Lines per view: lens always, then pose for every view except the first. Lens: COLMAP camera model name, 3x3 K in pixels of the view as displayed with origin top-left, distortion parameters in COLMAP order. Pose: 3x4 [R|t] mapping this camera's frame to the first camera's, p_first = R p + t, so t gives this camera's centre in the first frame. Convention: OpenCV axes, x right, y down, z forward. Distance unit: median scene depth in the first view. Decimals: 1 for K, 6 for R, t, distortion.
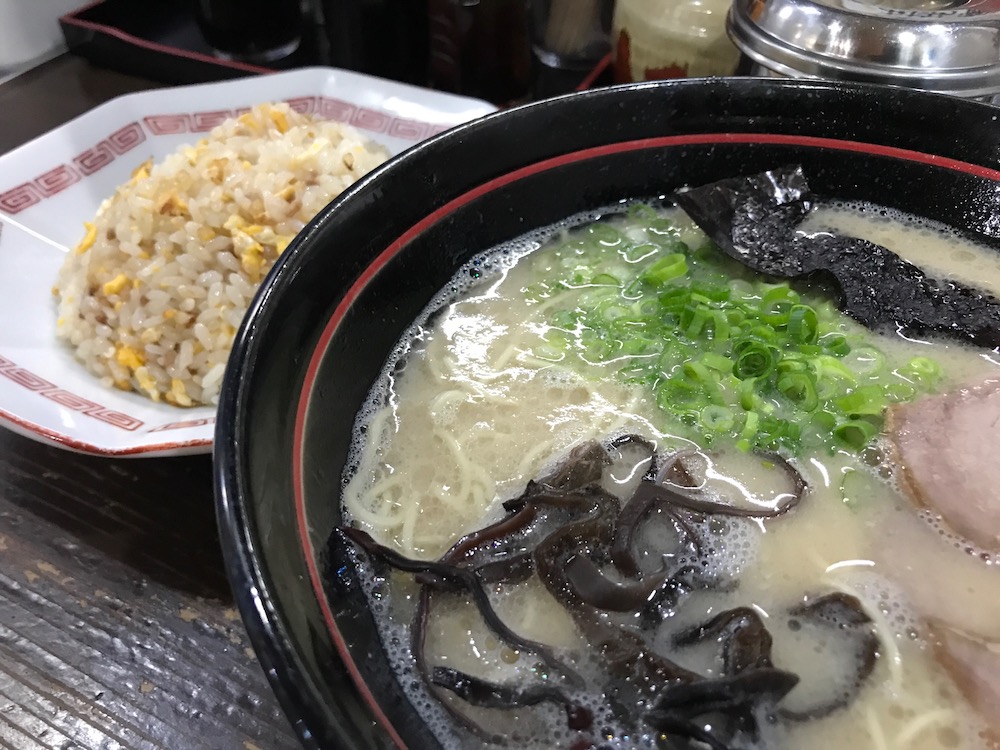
lens RADIAL K [[836.8, 0, 504.8], [0, 836.8, 373.6], [0, 0, 1]] dist [0.010325, -0.014139]
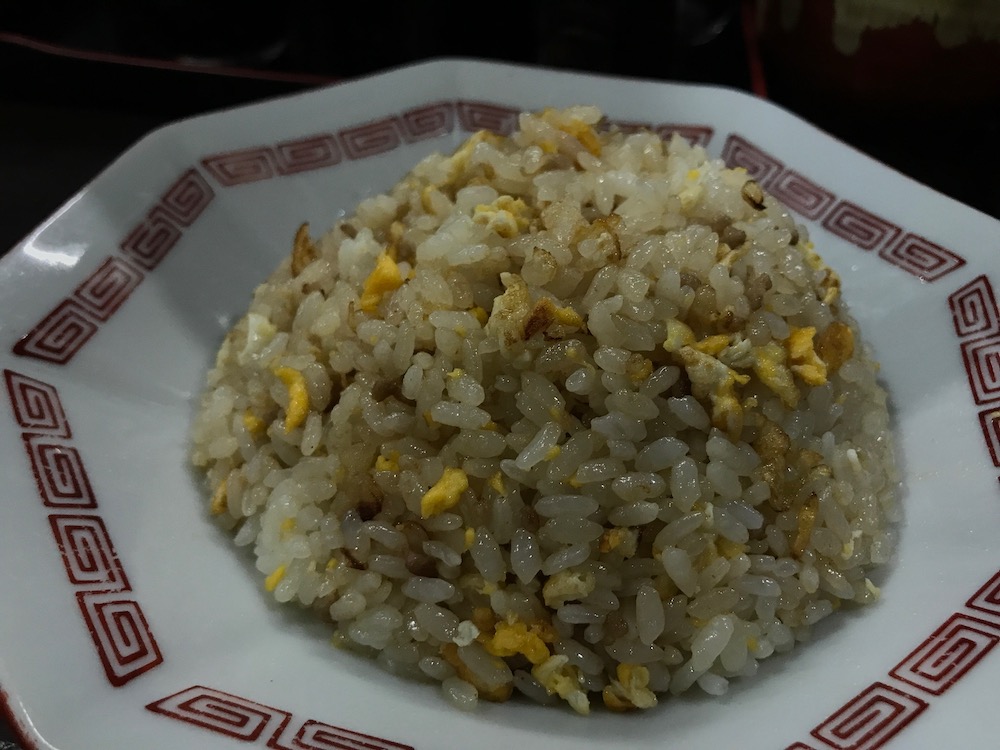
lens RADIAL K [[836.8, 0, 501.5], [0, 836.8, 373.0], [0, 0, 1]] dist [0.010325, -0.014139]
pose [[0.957296, -0.160976, 0.240148, -0.510744], [0.161928, 0.986674, 0.015898, -0.169466], [-0.239507, 0.023668, 0.970606, 0.485123]]
